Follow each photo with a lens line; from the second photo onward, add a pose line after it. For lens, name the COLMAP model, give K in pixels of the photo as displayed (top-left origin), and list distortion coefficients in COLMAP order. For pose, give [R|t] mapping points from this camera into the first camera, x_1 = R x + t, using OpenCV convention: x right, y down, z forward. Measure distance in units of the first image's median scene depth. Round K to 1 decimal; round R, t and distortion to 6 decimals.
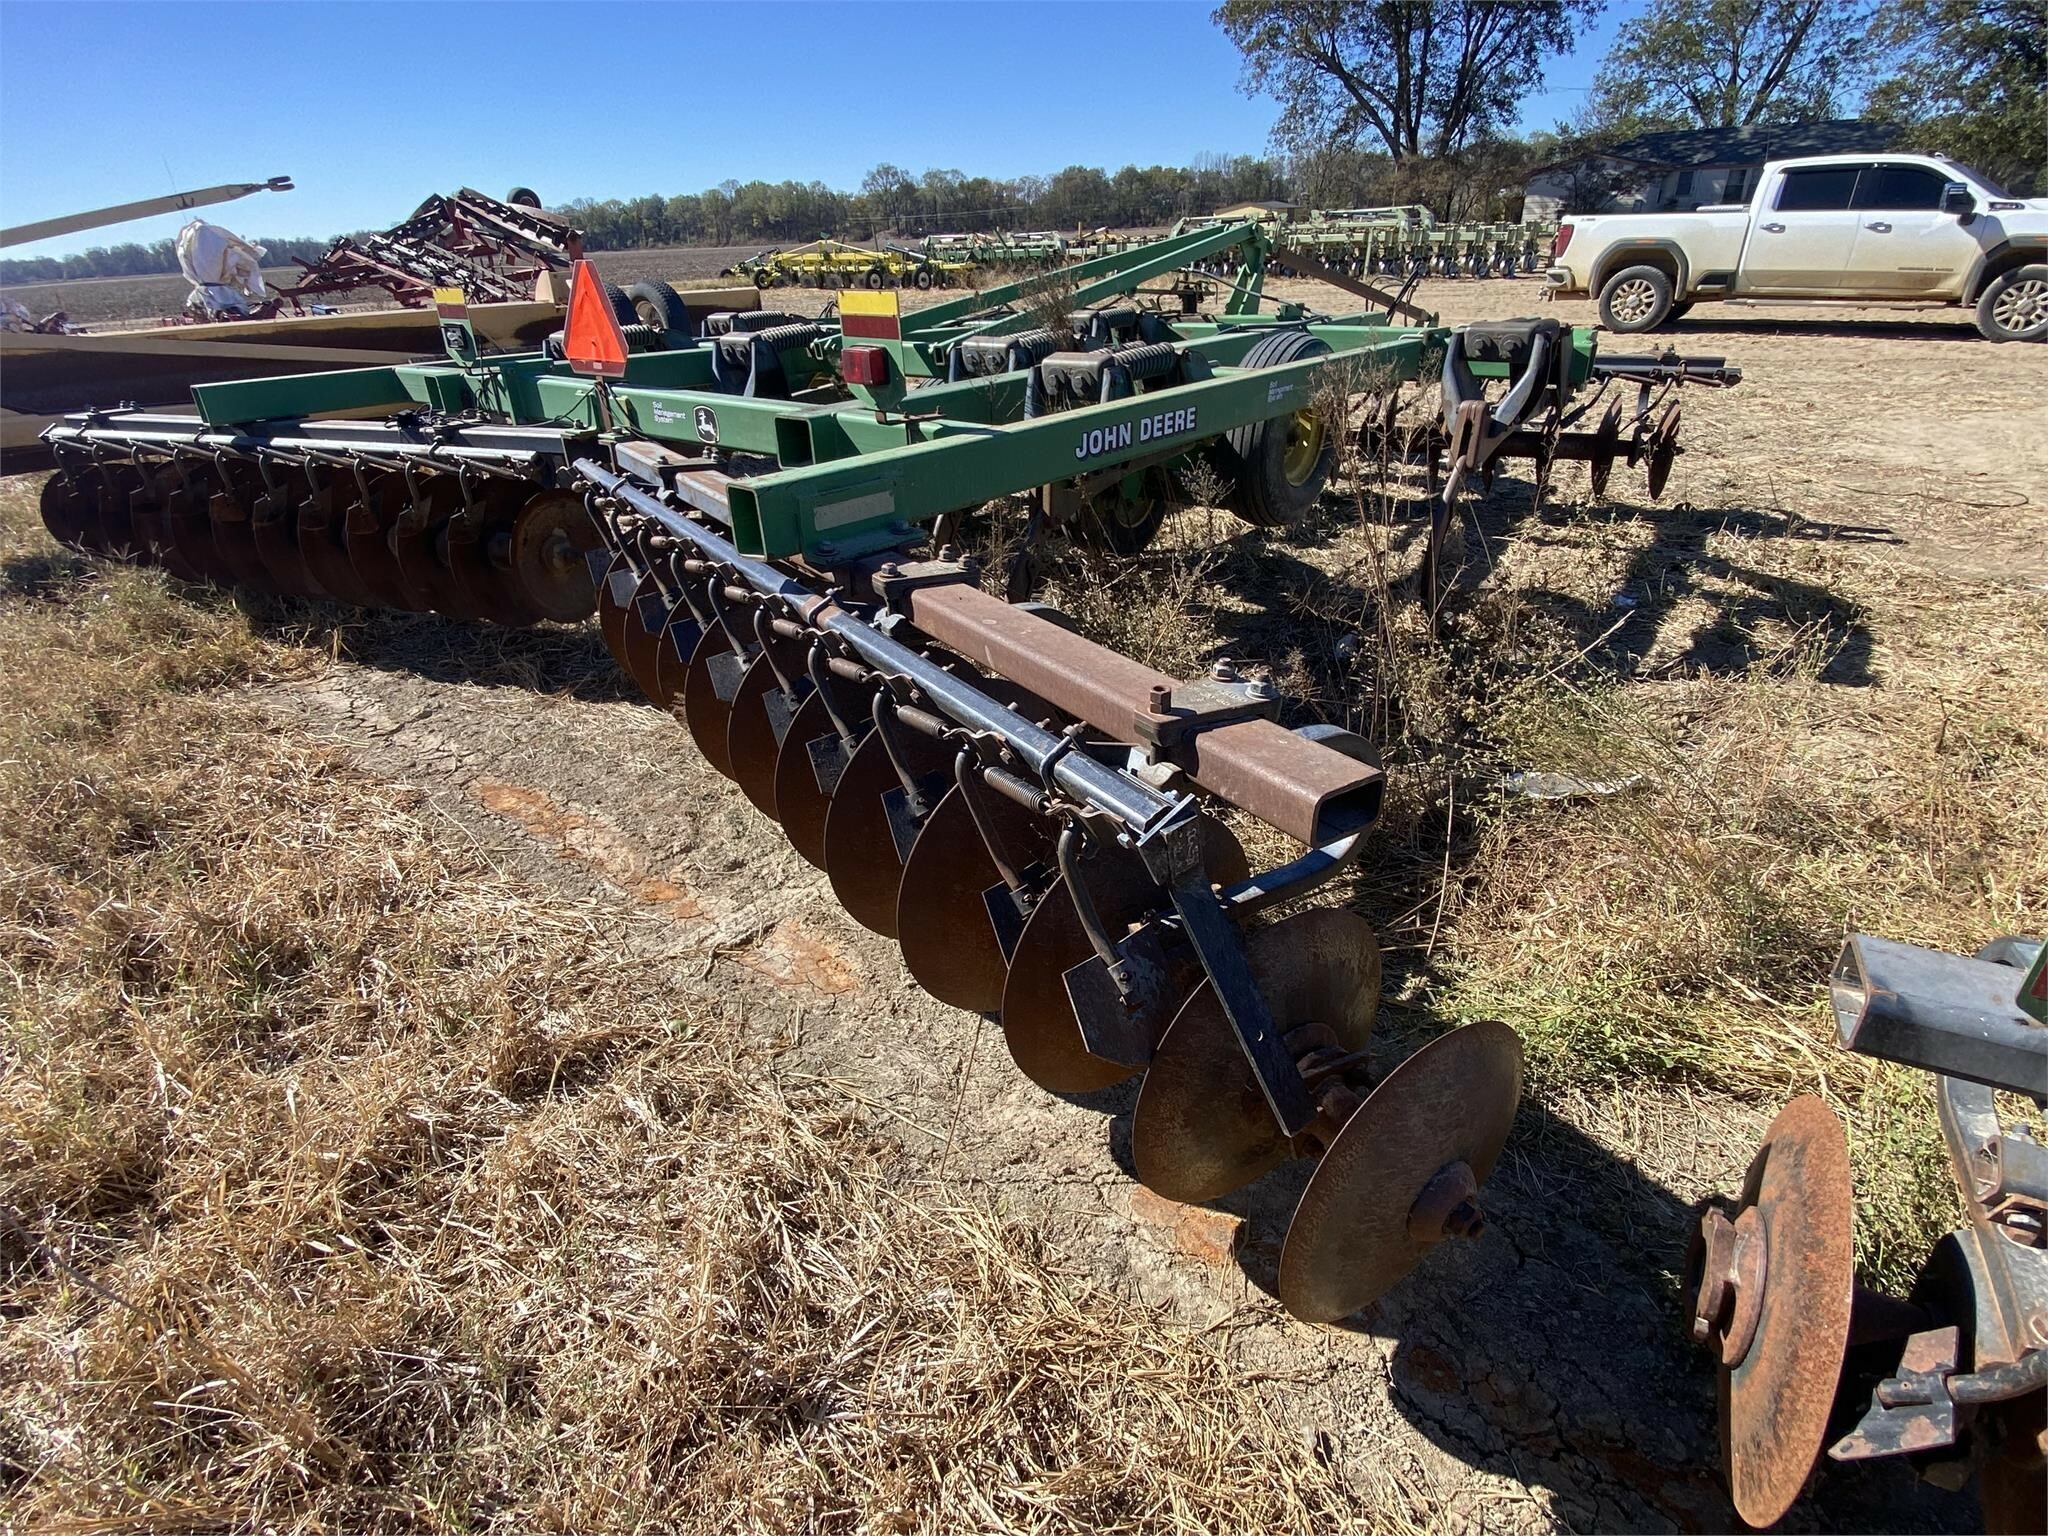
lens RADIAL K [[1029.4, 0, 1026.1], [0, 1029.4, 762.6], [0, 0, 1]] dist [0.013849, -0.018217]
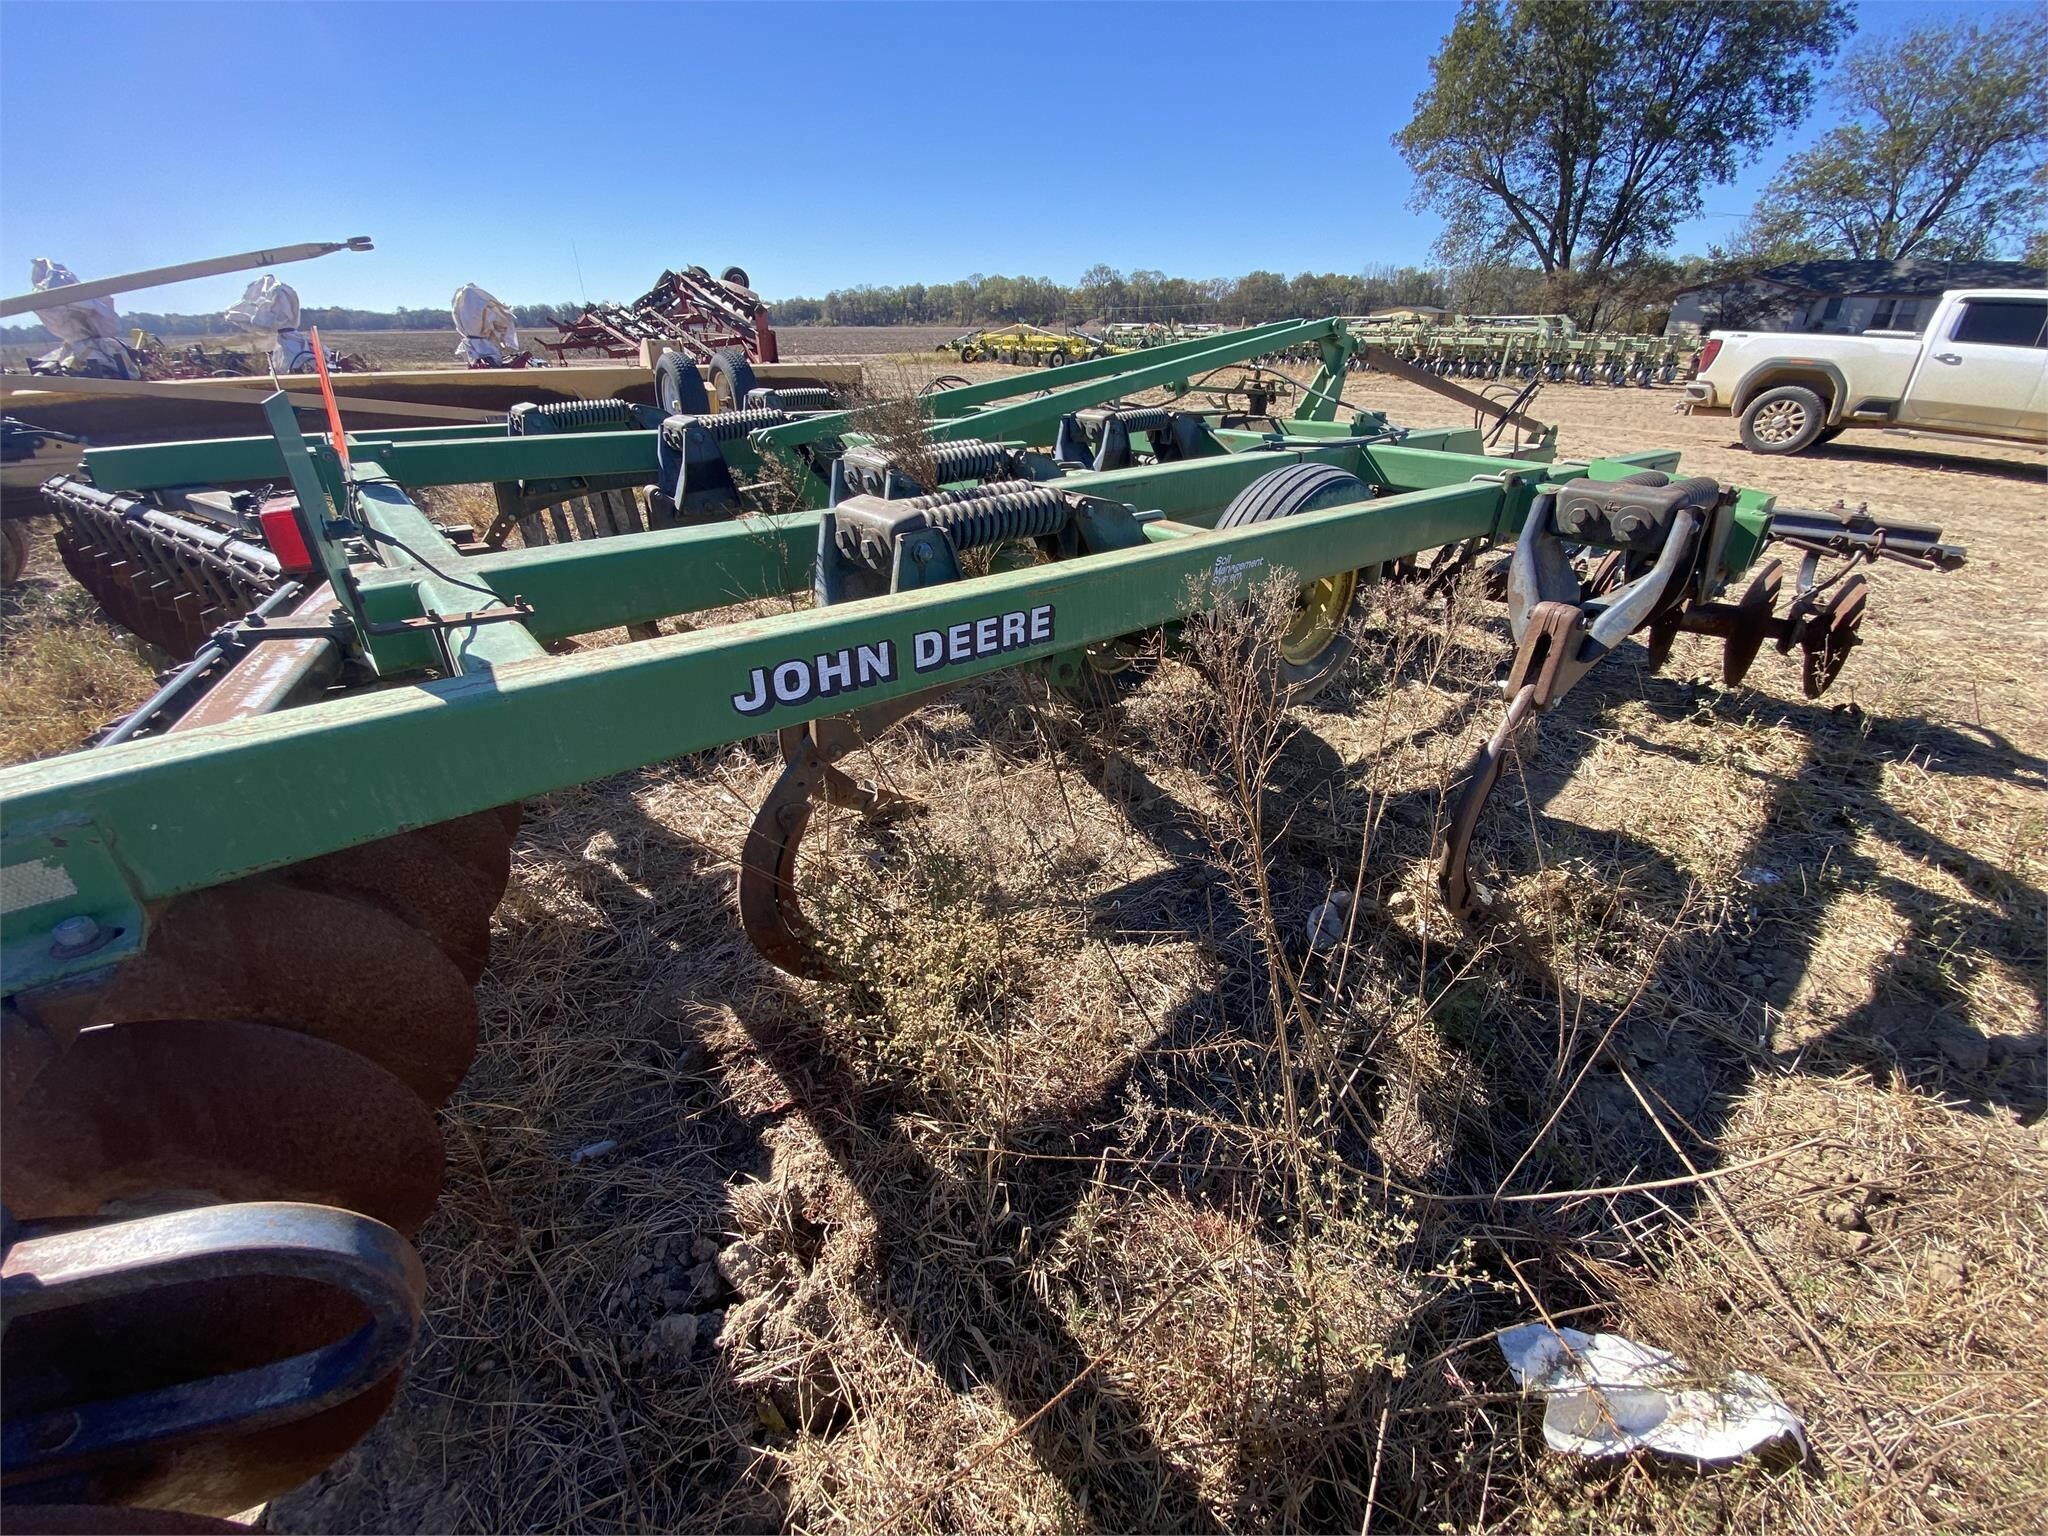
lens RADIAL K [[830.6, 0, 1024.4], [0, 830.6, 763.3], [0, 0, 1]] dist [0.013594, -0.017576]
pose [[0.979744, 0.124027, -0.157225, 0.058717], [-0.121956, 0.992274, 0.022790, -0.064482], [0.158837, -0.003154, 0.987300, 0.126541]]
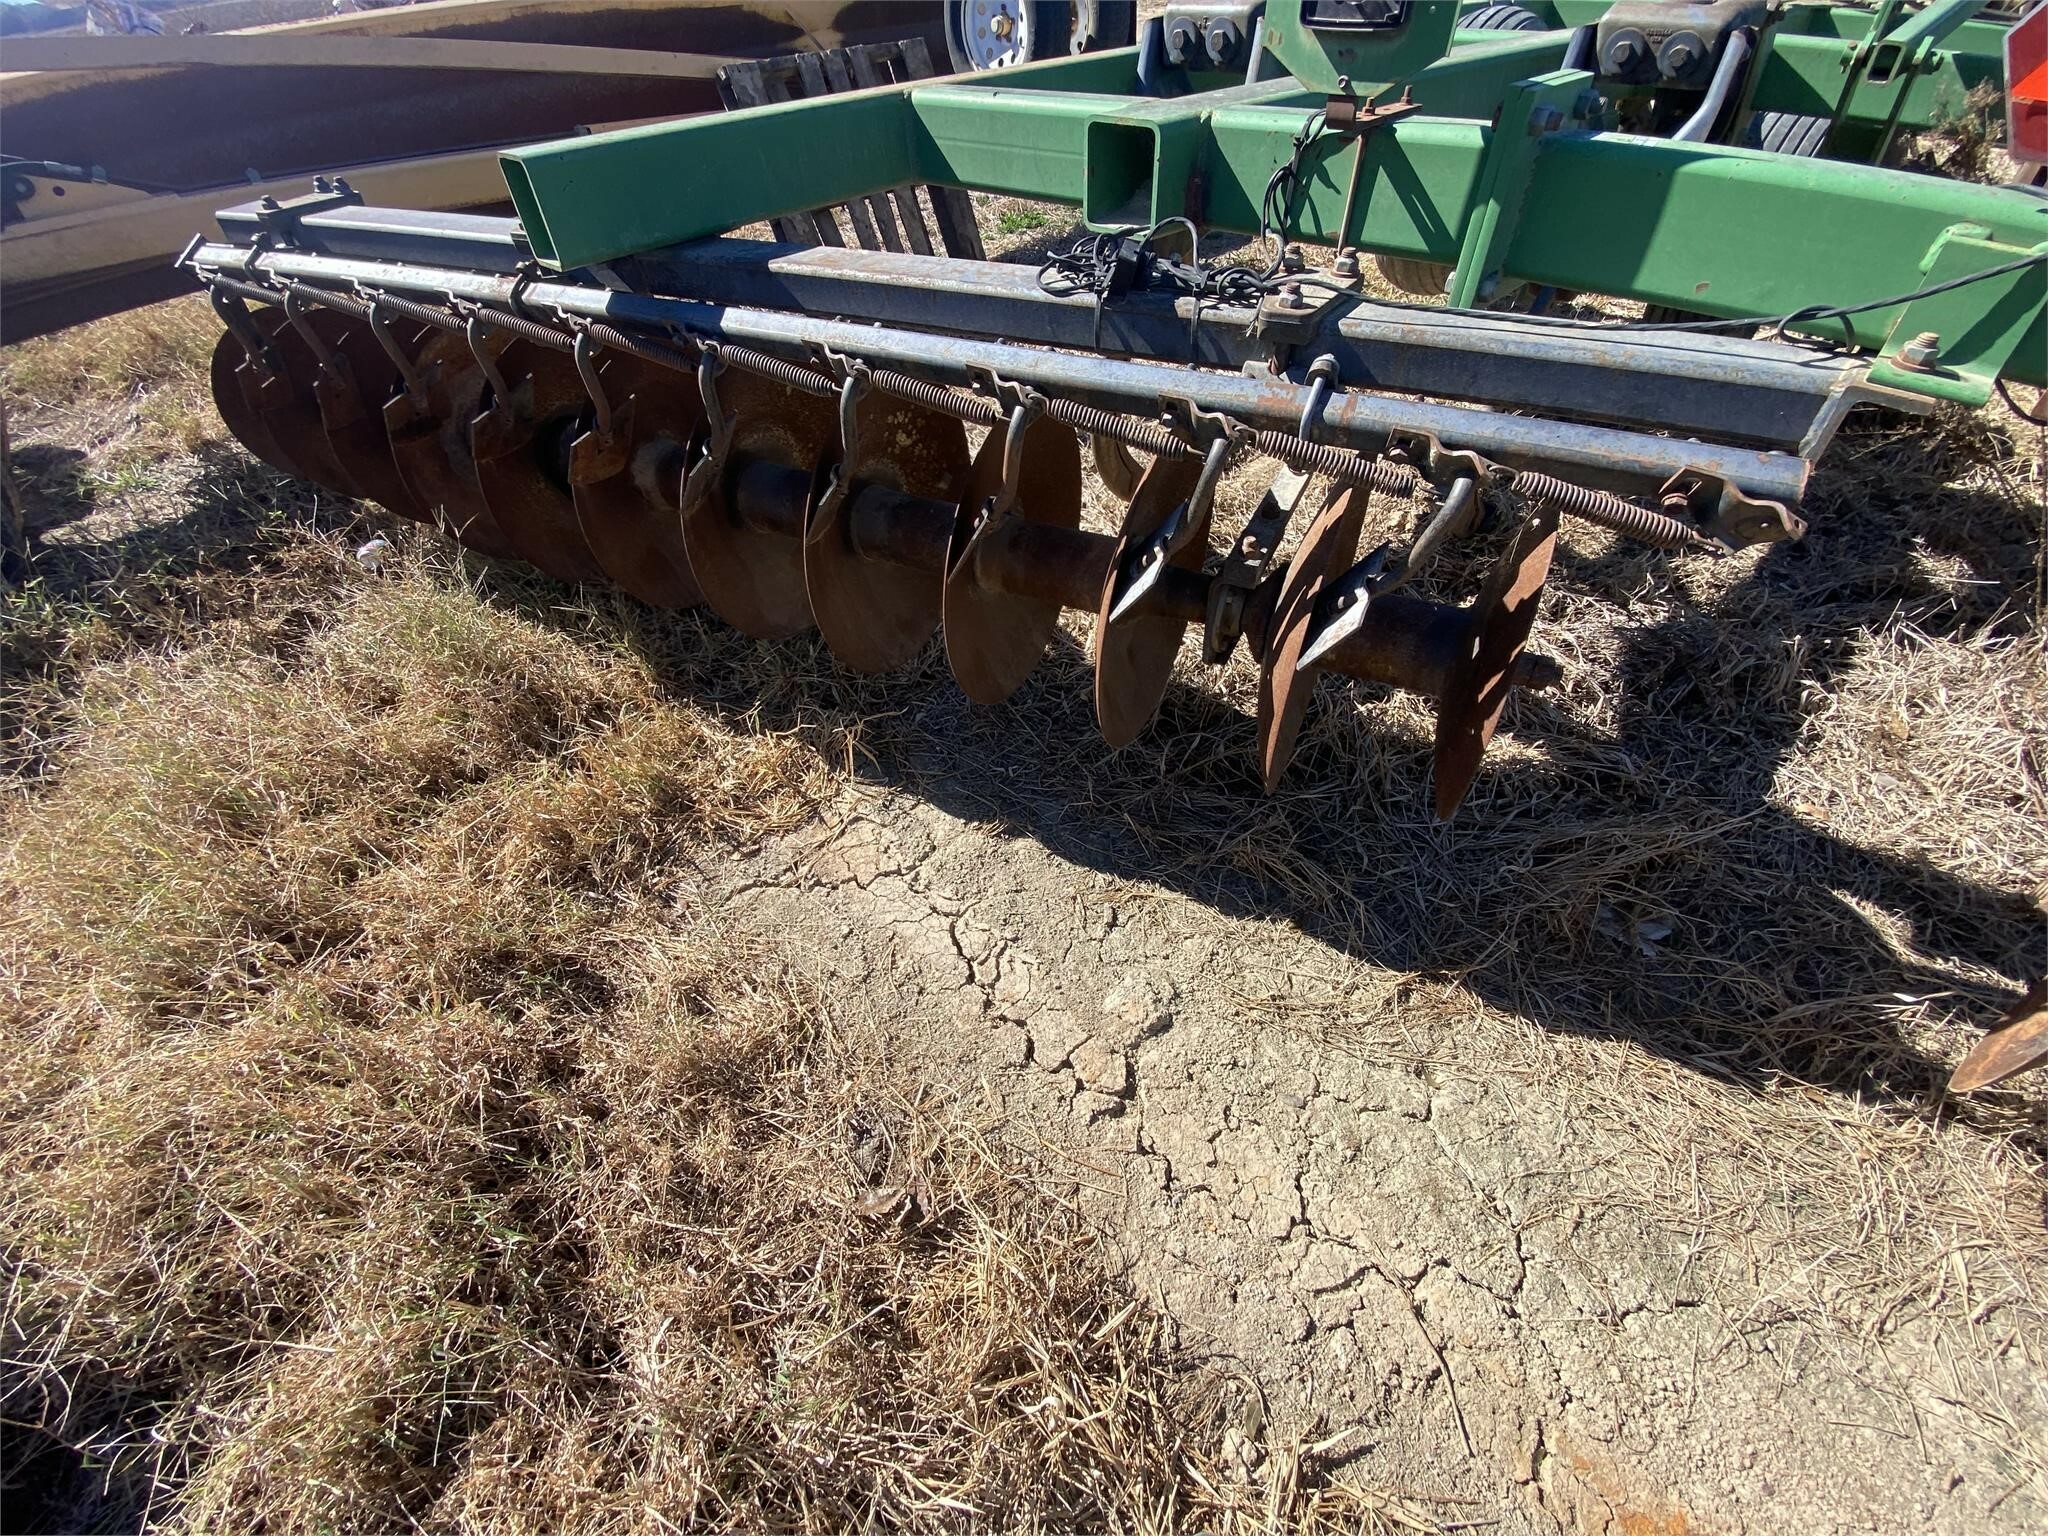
lens RADIAL K [[830.6, 0, 1024.4], [0, 830.6, 763.3], [0, 0, 1]] dist [0.013594, -0.017576]
pose [[0.997639, 0.041230, -0.054914, -0.189468], [-0.021591, 0.947469, 0.319119, -0.081391], [0.065186, -0.317180, 0.946123, 0.208416]]
